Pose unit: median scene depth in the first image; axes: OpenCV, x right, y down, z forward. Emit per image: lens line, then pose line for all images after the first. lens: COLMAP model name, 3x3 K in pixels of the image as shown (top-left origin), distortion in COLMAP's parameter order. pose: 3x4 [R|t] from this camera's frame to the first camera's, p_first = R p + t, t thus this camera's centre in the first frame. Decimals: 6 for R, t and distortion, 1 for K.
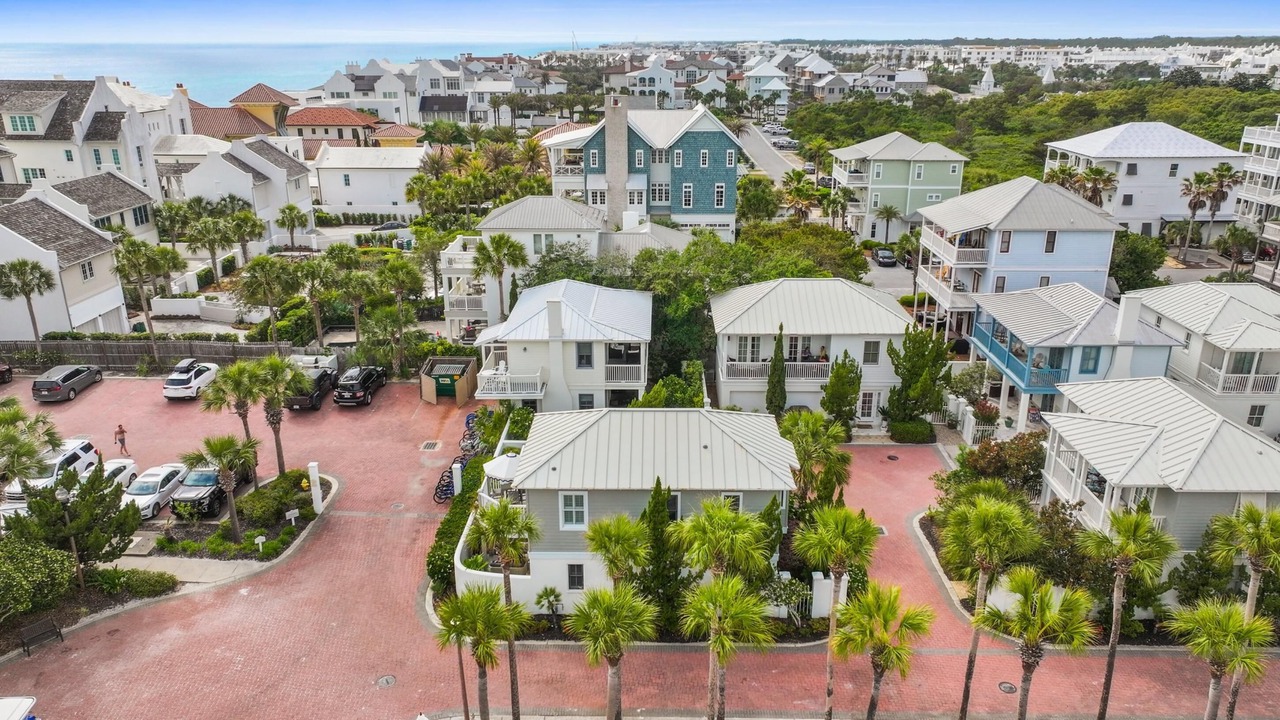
lens RADIAL K [[898.6, 0, 642.7], [0, 898.6, 356.9], [0, 0, 1]] dist [0.003362, 0.010302]
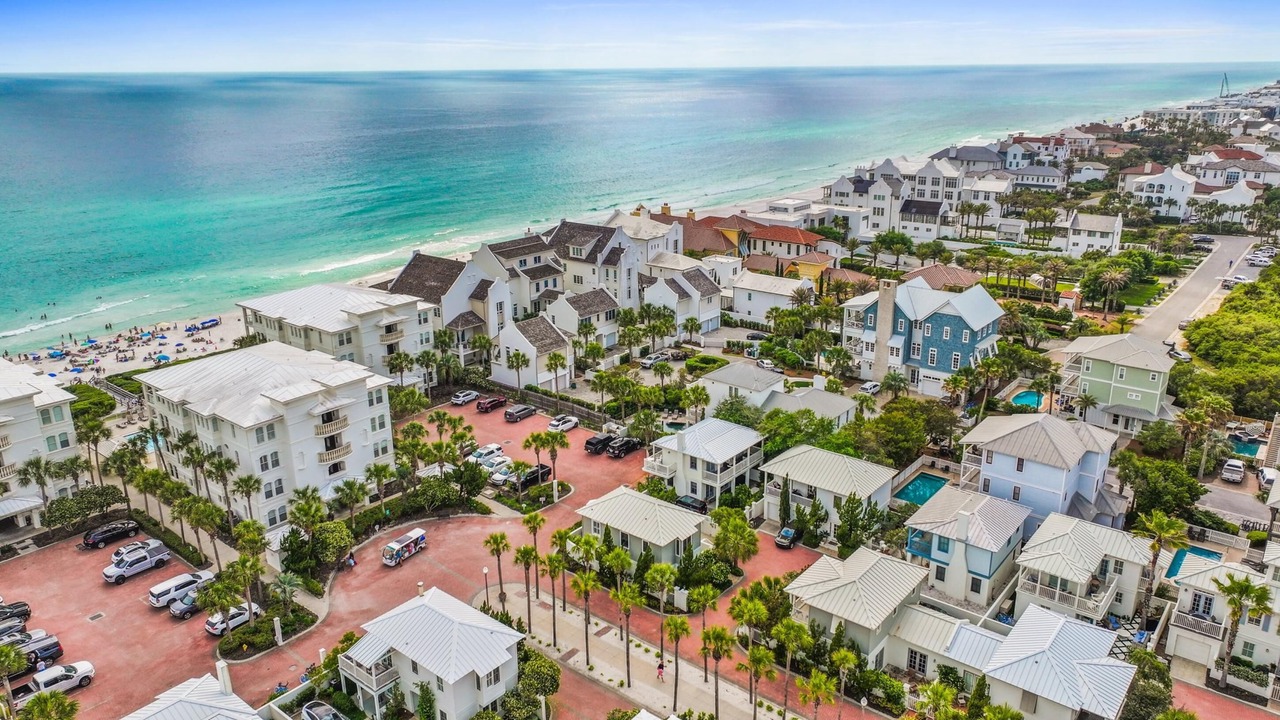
lens RADIAL K [[898.6, 0, 639.1], [0, 898.6, 360.0], [0, 0, 1]] dist [0.003362, 0.010302]
pose [[0.781494, 0.185211, -0.595789, 0.515256], [-0.194455, 0.979663, 0.049480, -0.157050], [0.592837, 0.077186, 0.801615, -0.347863]]
